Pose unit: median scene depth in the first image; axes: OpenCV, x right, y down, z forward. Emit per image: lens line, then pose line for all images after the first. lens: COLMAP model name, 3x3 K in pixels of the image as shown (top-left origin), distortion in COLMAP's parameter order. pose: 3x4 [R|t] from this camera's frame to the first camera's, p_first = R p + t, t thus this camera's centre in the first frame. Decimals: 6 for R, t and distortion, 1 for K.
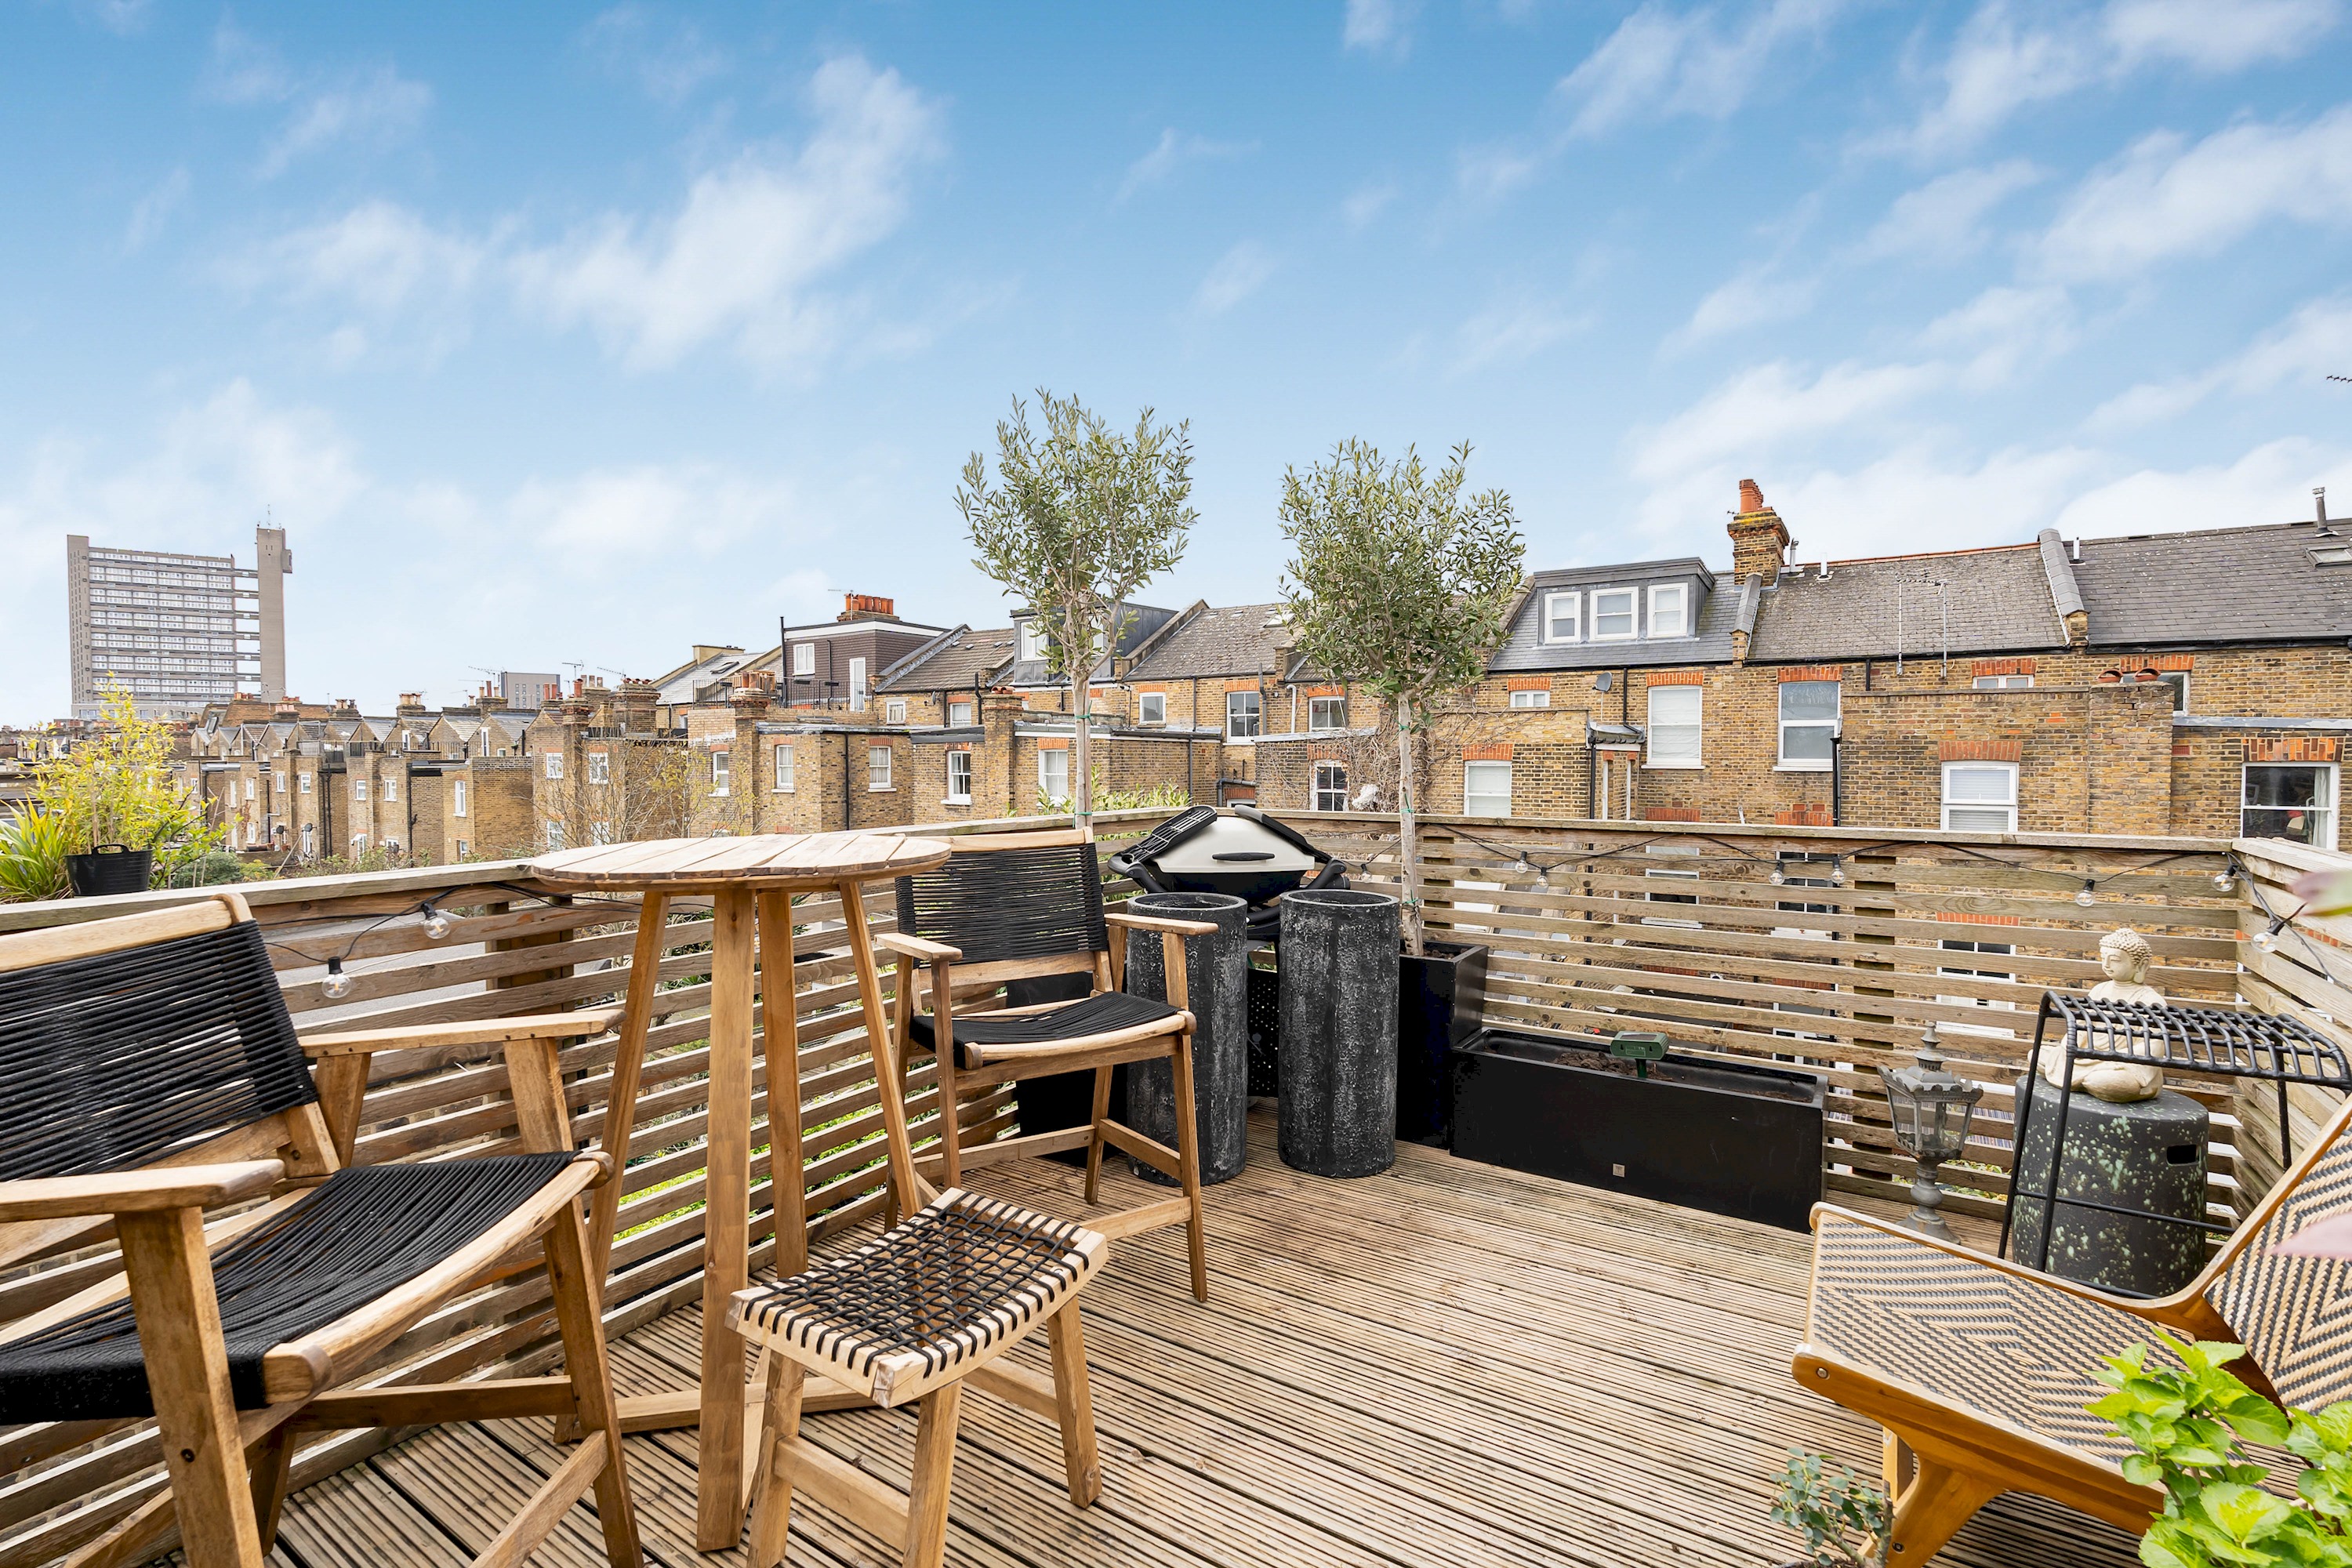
lens RADIAL K [[1066.6, 0, 1164.8], [0, 1066.6, 773.7], [0, 0, 1]] dist [-0.005355, 0.000165]
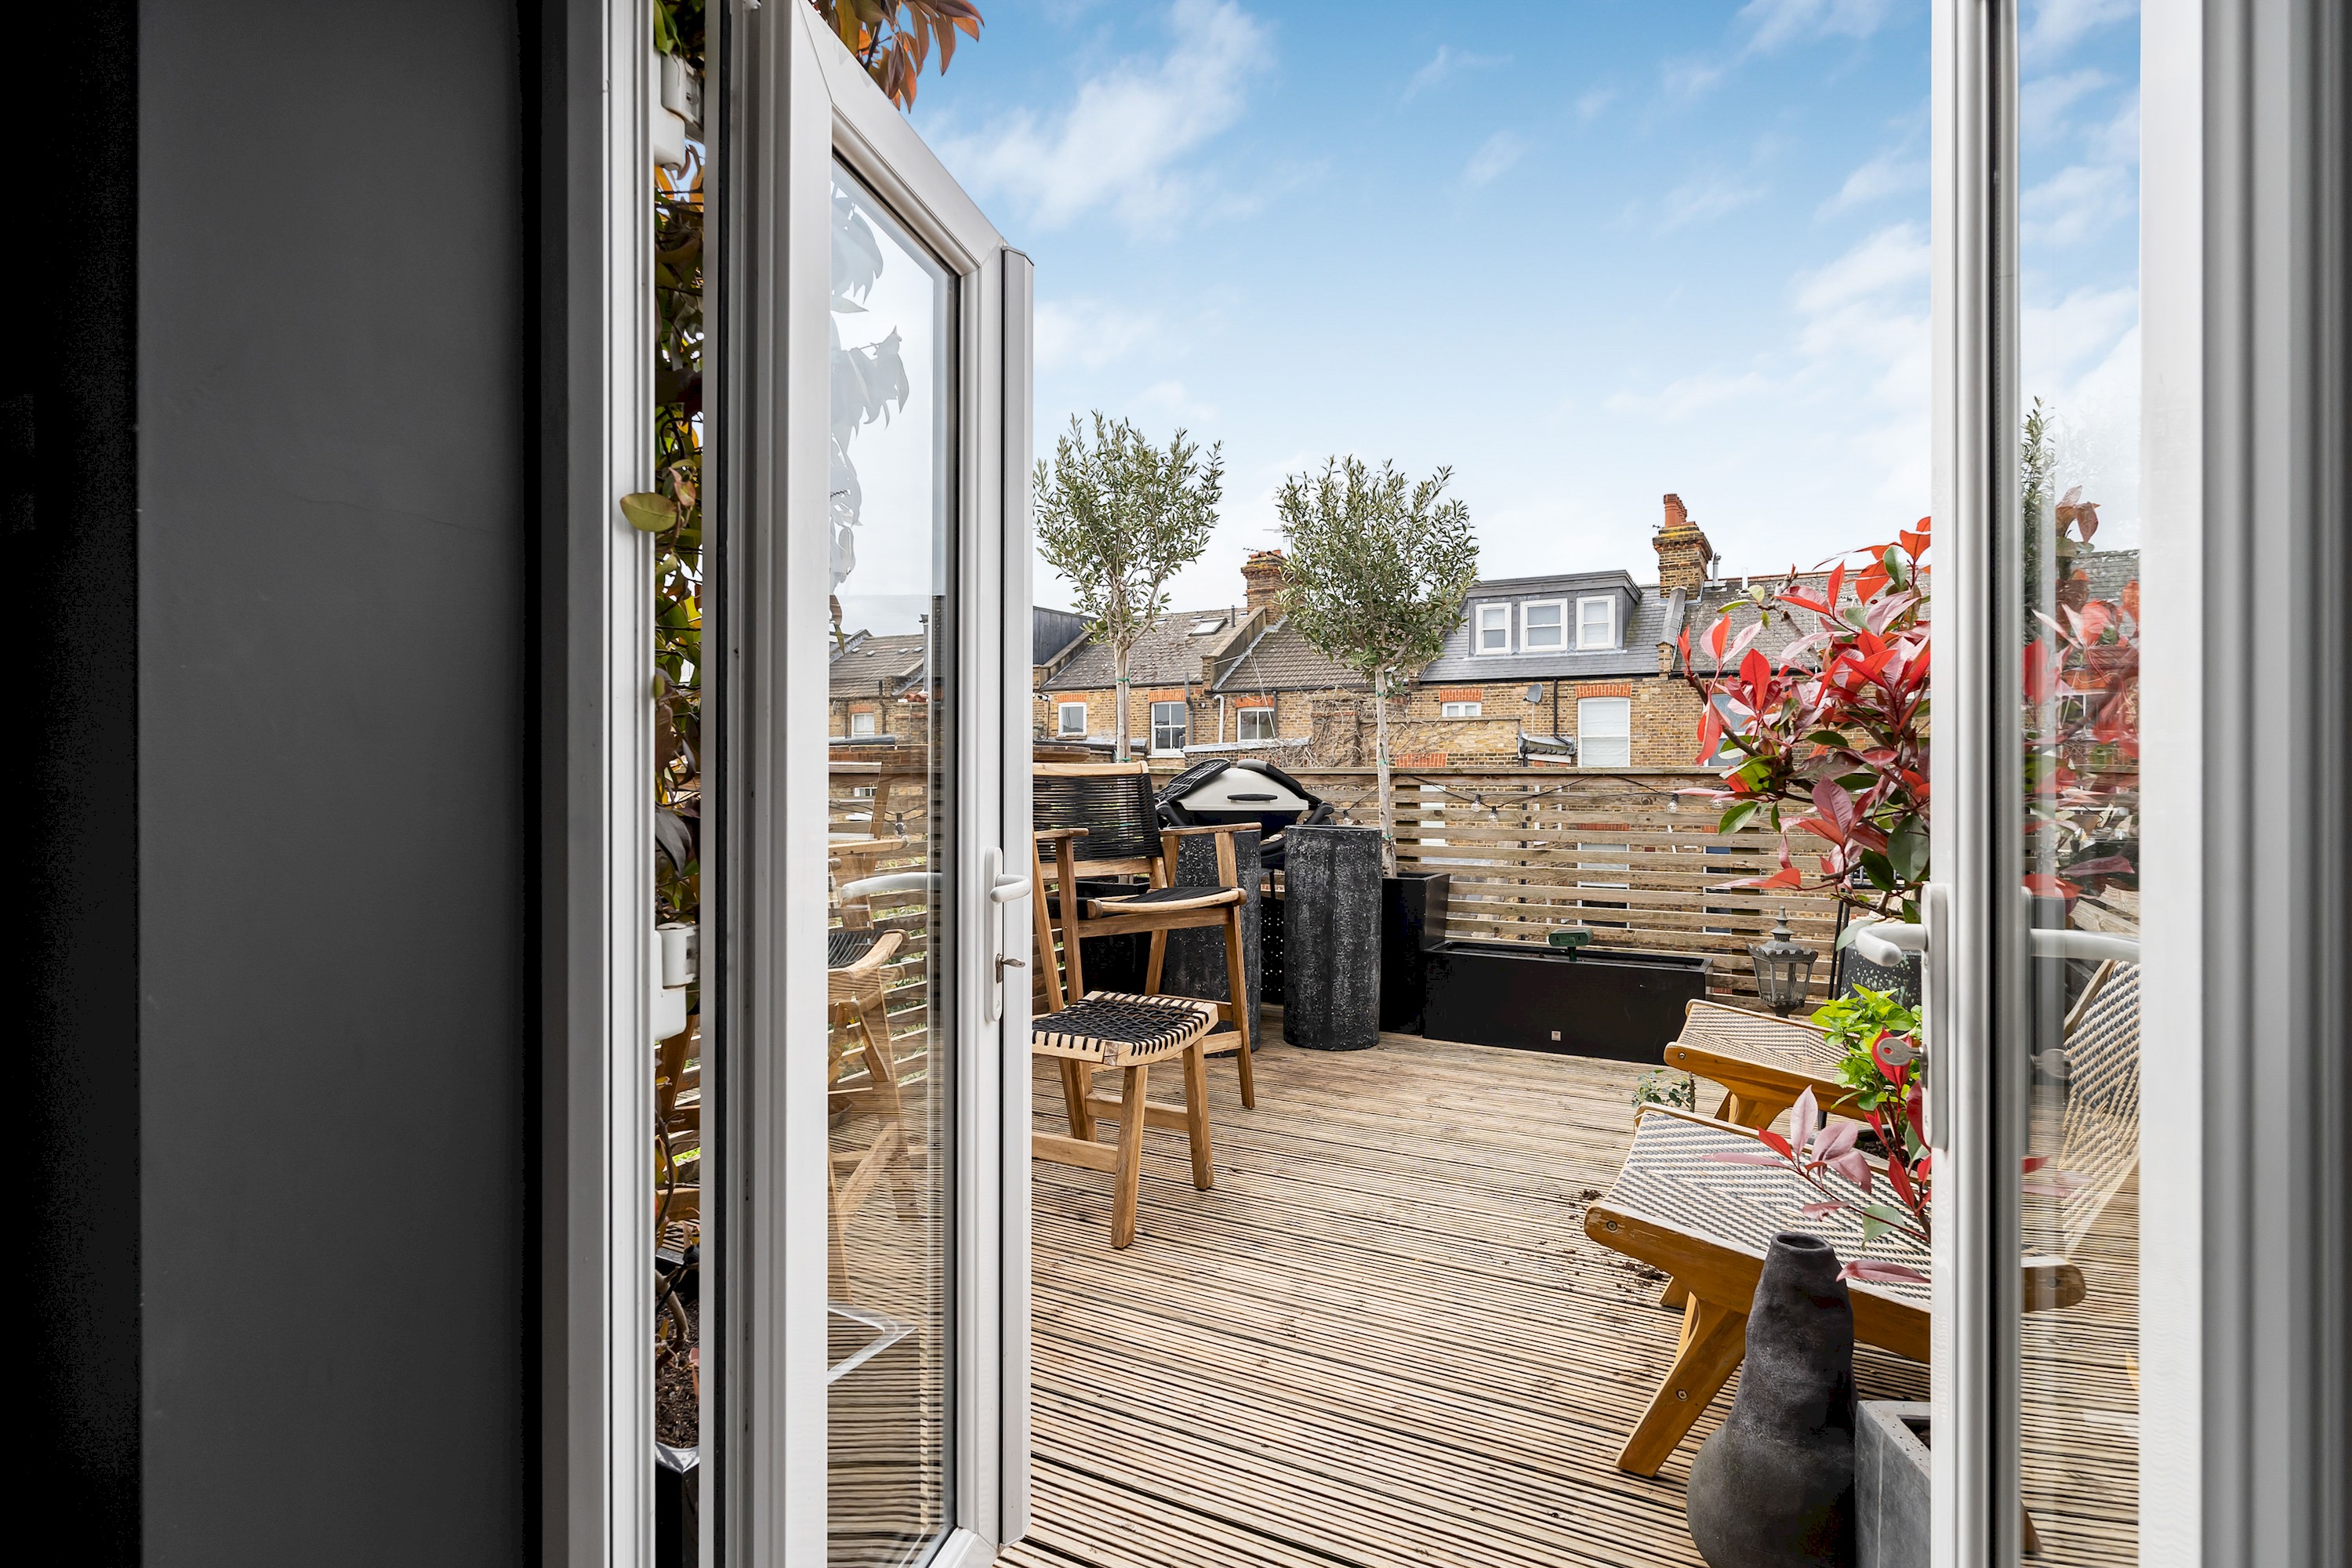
lens RADIAL K [[1171.5, 0, 1166.9], [0, 1171.5, 764.0], [0, 0, 1]] dist [-0.001504, -0.000399]
pose [[0.996189, 0.003689, 0.087139, -0.035700], [-0.000973, 0.999513, -0.031199, 0.020956], [-0.087212, 0.030995, 0.995707, -0.080997]]
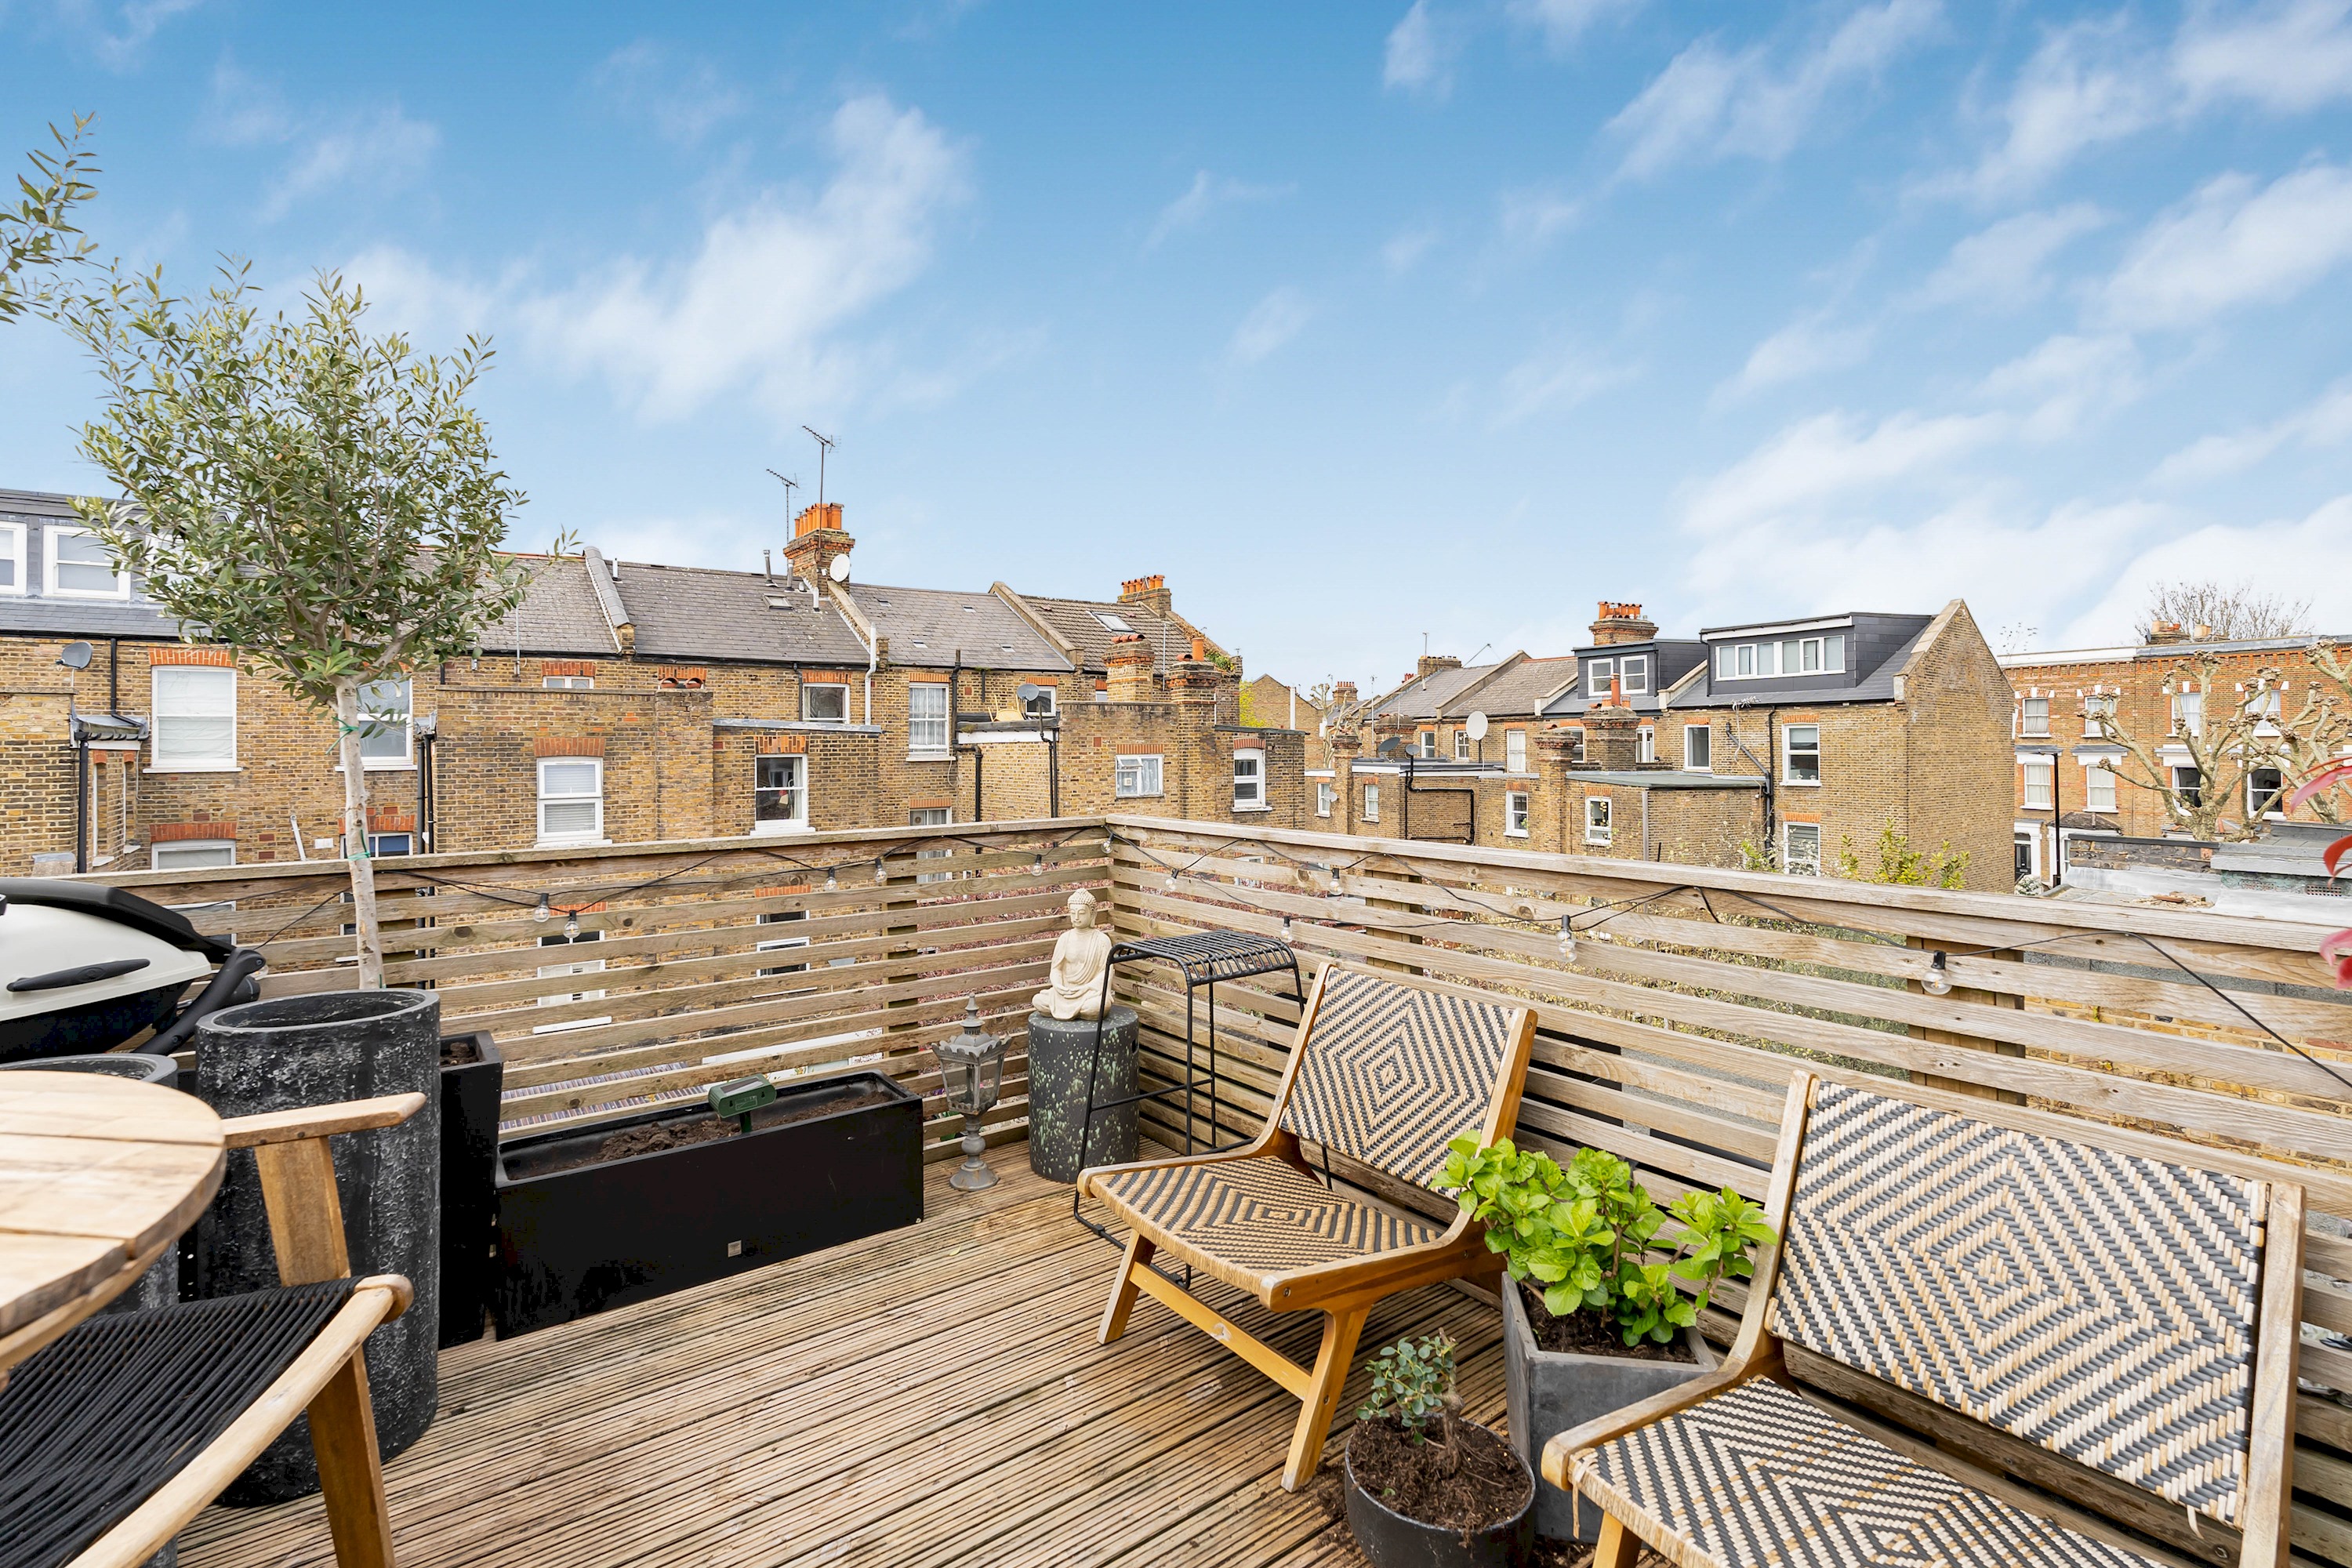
lens RADIAL K [[1093.1, 0, 1170.0], [0, 1093.1, 736.4], [0, 0, 1]] dist [0.002439, 0.000510]
pose [[0.331327, 0.001582, 0.943515, -0.065627], [0.026304, 0.999594, -0.010913, -0.004916], [-0.943149, 0.028434, 0.331151, 0.082245]]
